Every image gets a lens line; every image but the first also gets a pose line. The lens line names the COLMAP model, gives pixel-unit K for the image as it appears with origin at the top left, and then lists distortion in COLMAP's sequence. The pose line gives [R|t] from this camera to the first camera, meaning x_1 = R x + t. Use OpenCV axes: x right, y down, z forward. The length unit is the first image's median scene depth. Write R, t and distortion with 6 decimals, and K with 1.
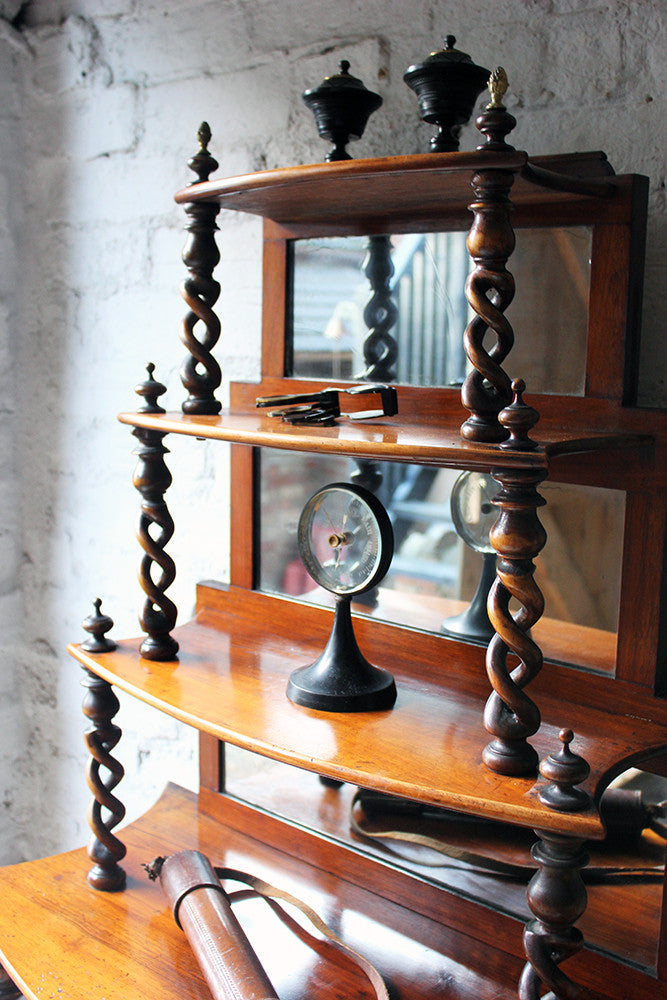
lens RADIAL K [[1048.1, 0, 332.6], [0, 1048.1, 507.0], [0, 0, 1]] dist [-0.067509, 0.000000]
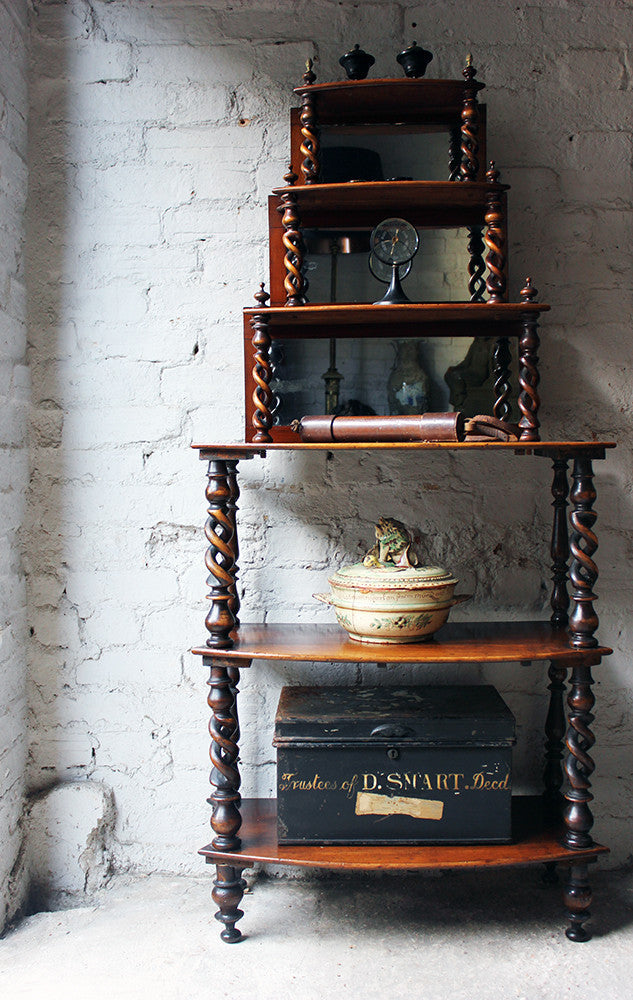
lens RADIAL K [[1087.3, 0, 321.0], [0, 1087.3, 508.8], [0, 0, 1]] dist [-0.062839, 0.000000]
pose [[0.772629, -0.061007, 0.631919, -1.112588], [0.131835, 0.989092, -0.065702, 0.502396], [-0.621018, 0.134072, 0.772244, -0.443947]]
